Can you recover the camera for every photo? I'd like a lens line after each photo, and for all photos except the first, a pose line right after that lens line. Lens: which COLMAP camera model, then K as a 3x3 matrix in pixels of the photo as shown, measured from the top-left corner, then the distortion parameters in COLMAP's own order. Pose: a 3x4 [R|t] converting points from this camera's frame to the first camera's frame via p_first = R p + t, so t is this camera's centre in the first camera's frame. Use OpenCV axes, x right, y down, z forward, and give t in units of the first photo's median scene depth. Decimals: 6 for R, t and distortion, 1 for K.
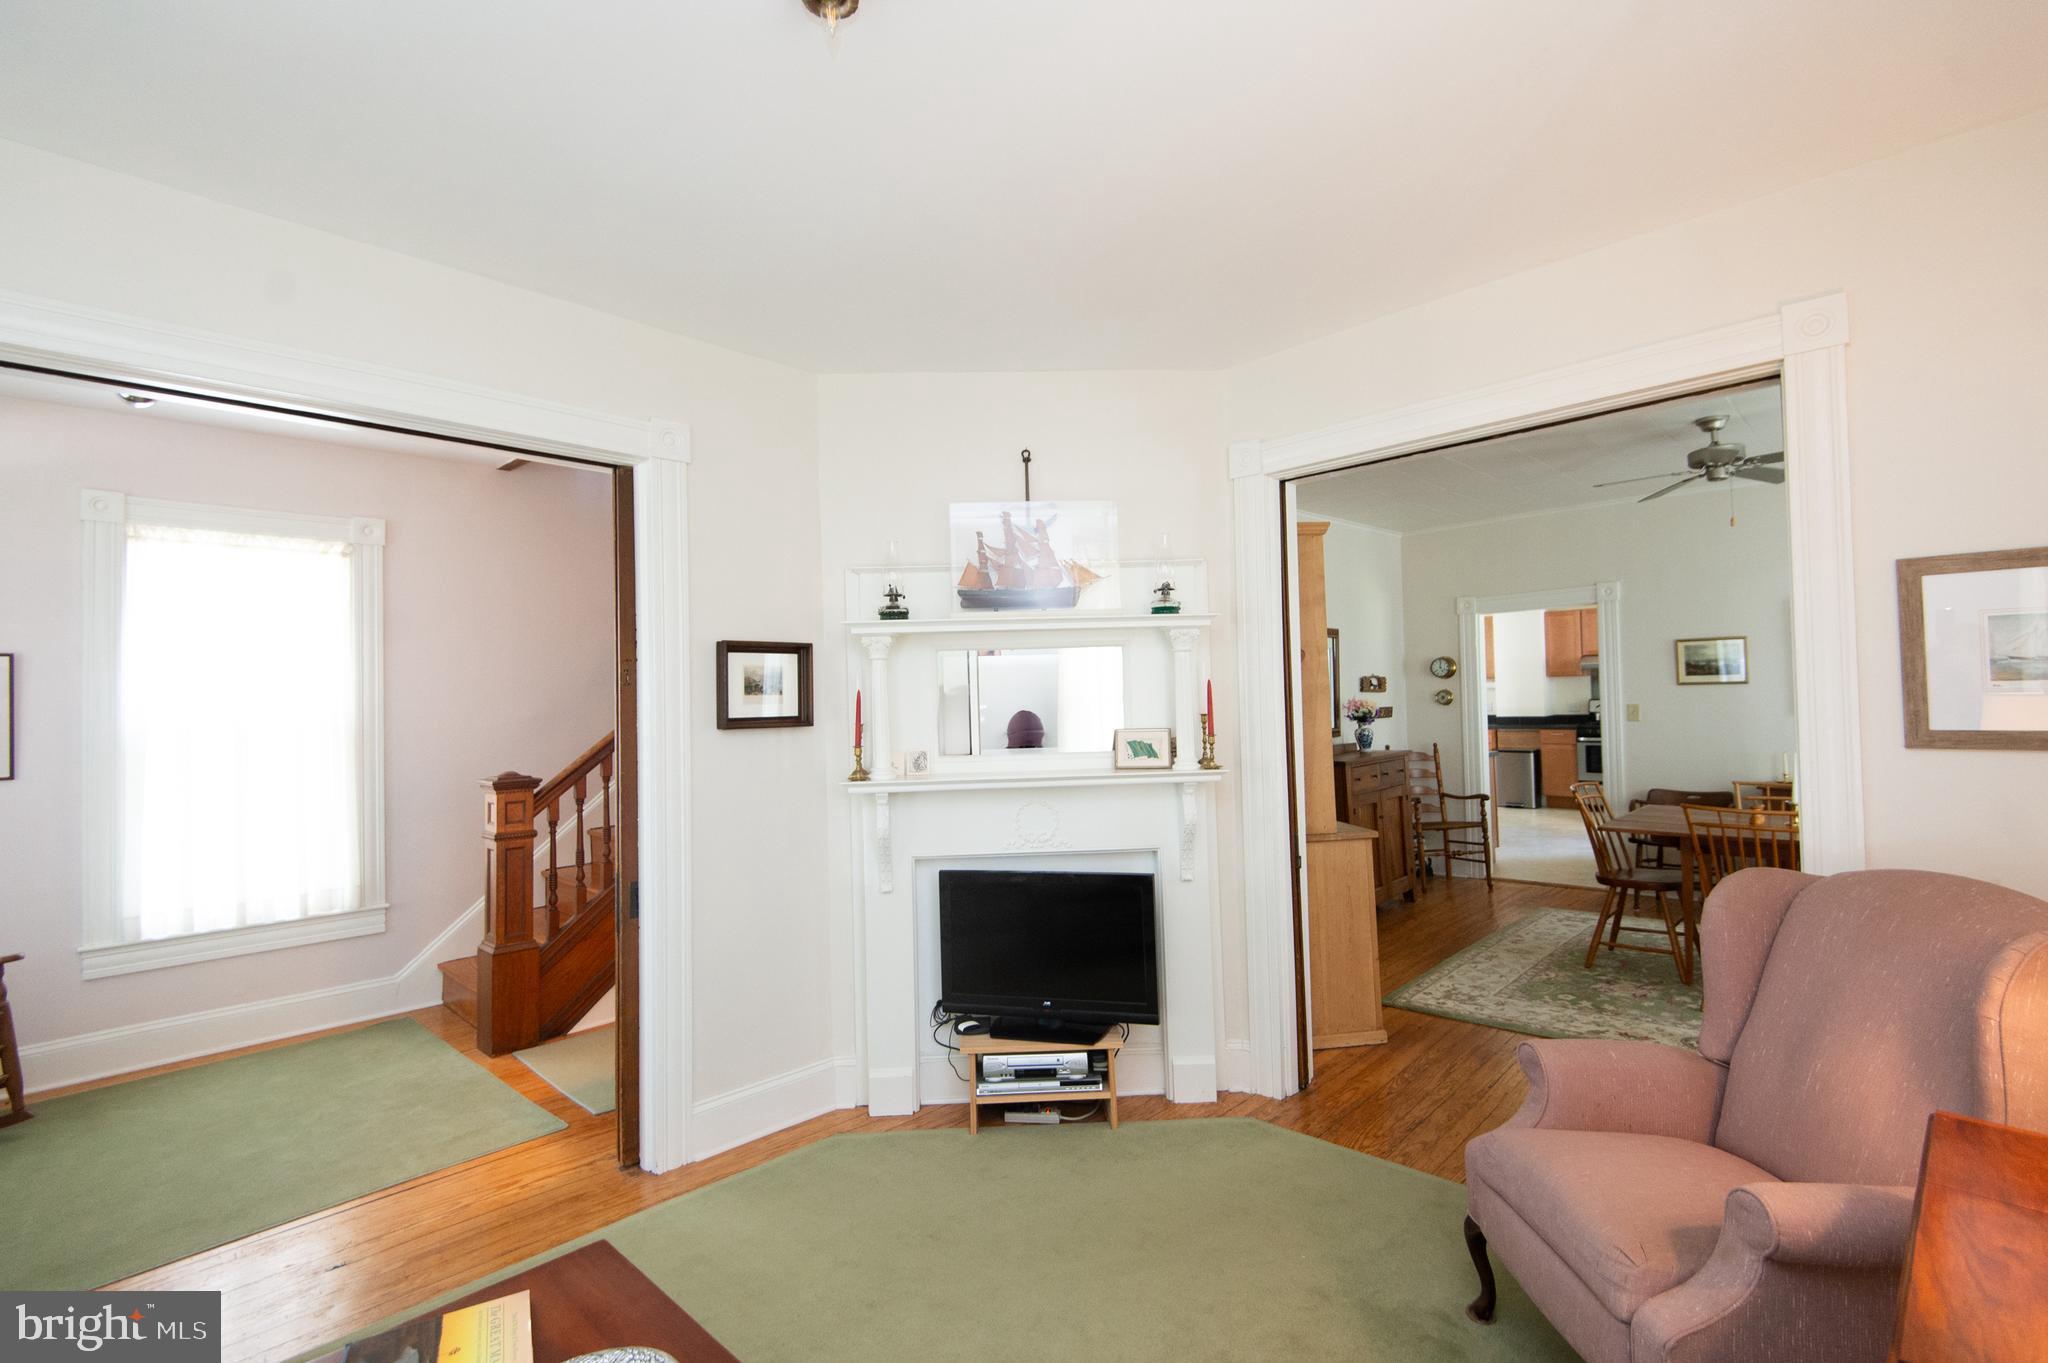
lens RADIAL K [[939.2, 0, 1019.8], [0, 939.2, 668.6], [0, 0, 1]] dist [0.014022, -0.000528]
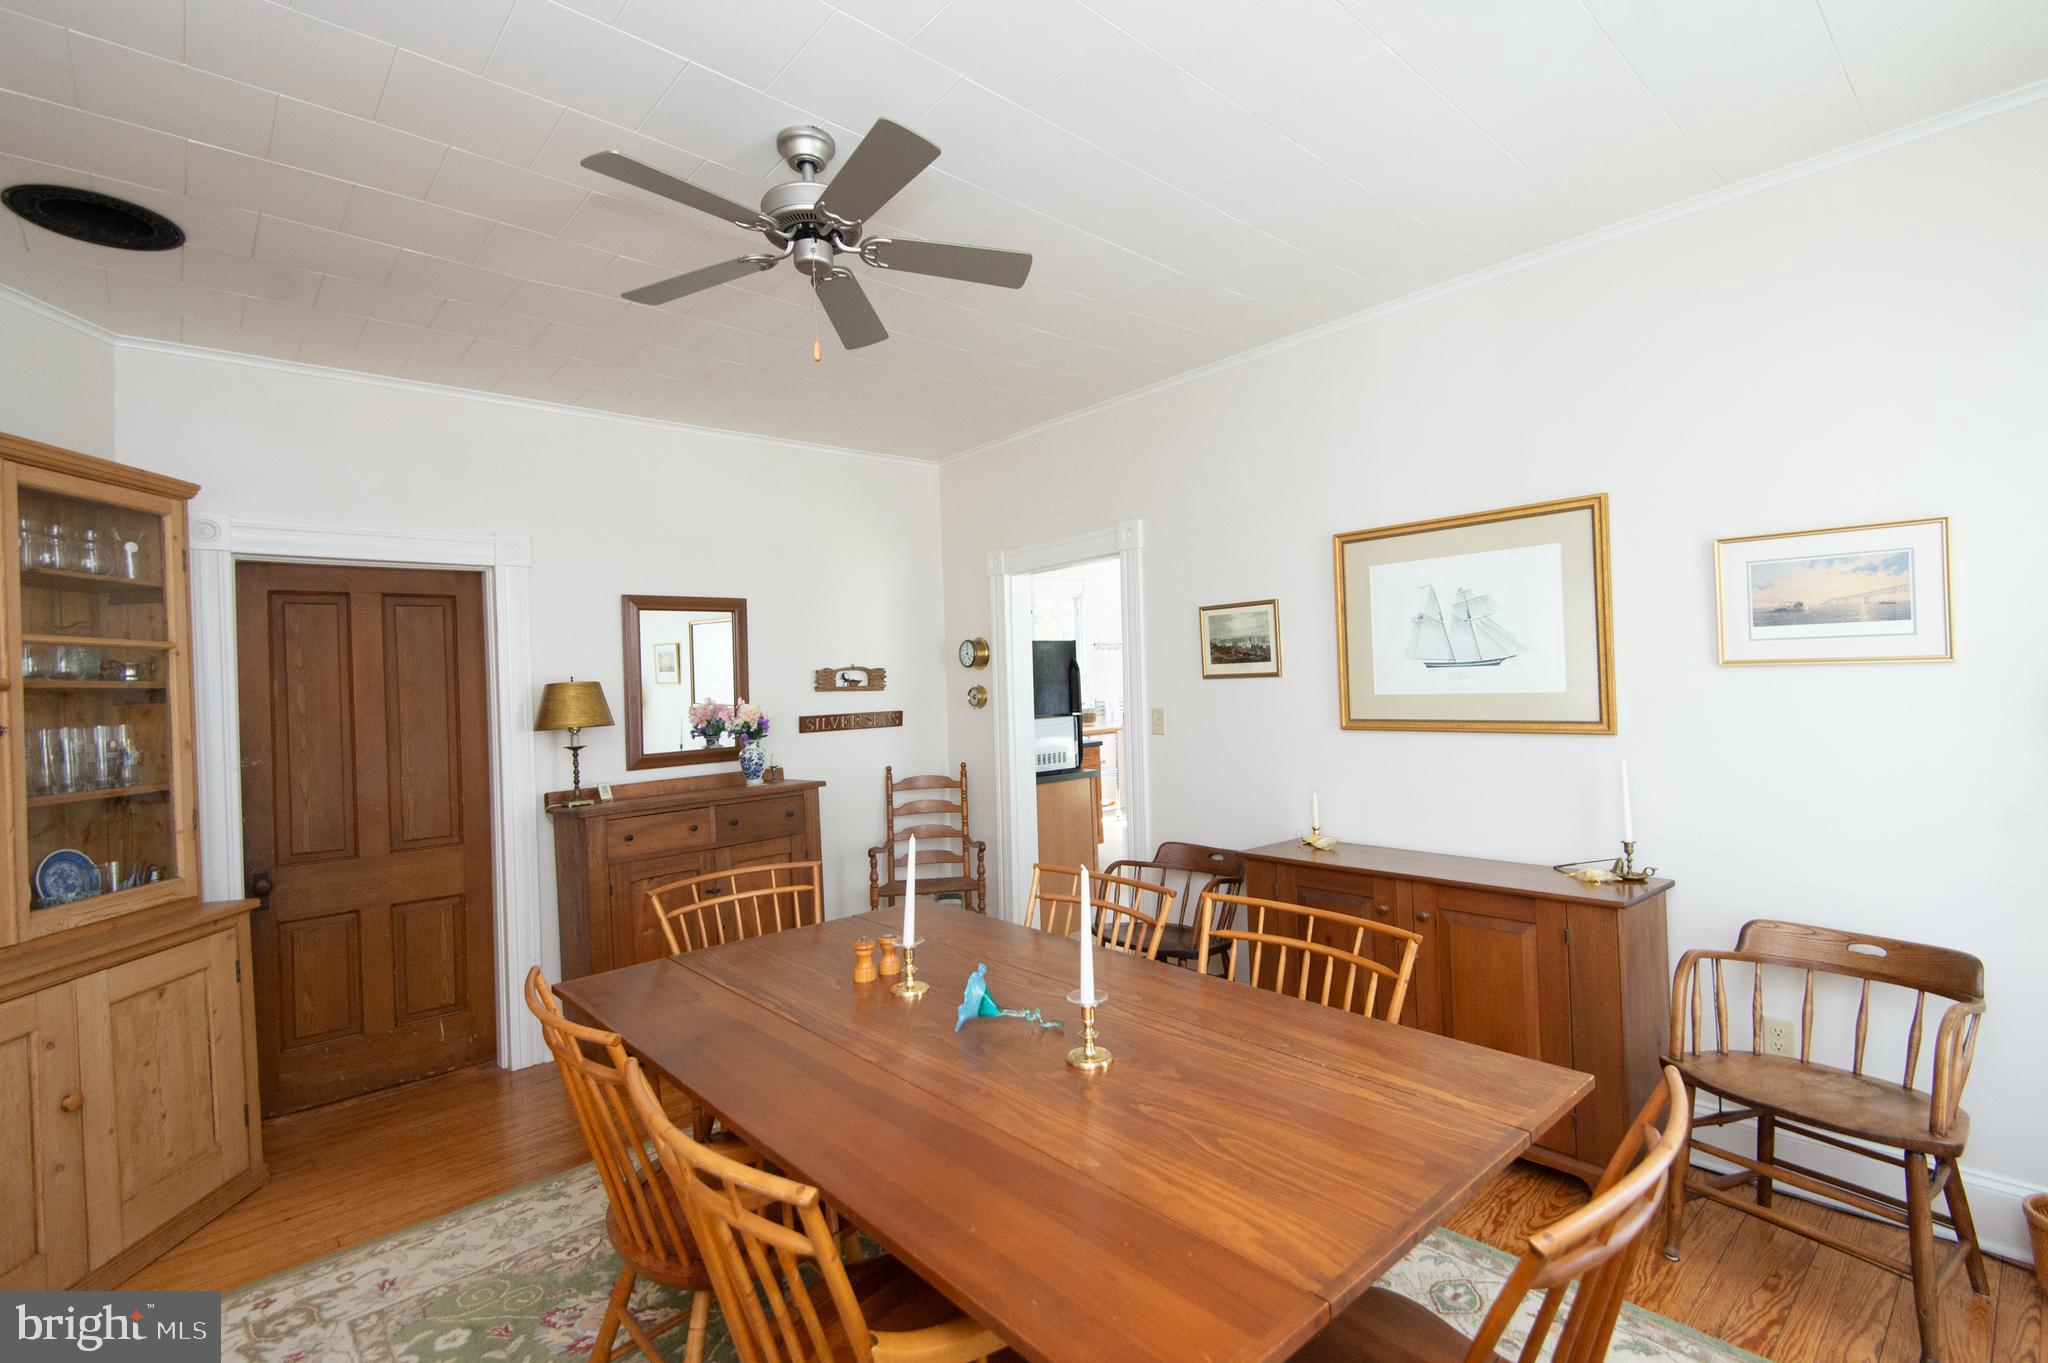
lens RADIAL K [[930.7, 0, 1038.4], [0, 930.7, 674.6], [0, 0, 1]] dist [0.030567, -0.019828]
pose [[0.997623, -0.010304, -0.068126, 0.607350], [0.012109, 0.999585, 0.026128, -0.003149], [0.067829, -0.026891, 0.997335, 0.360953]]
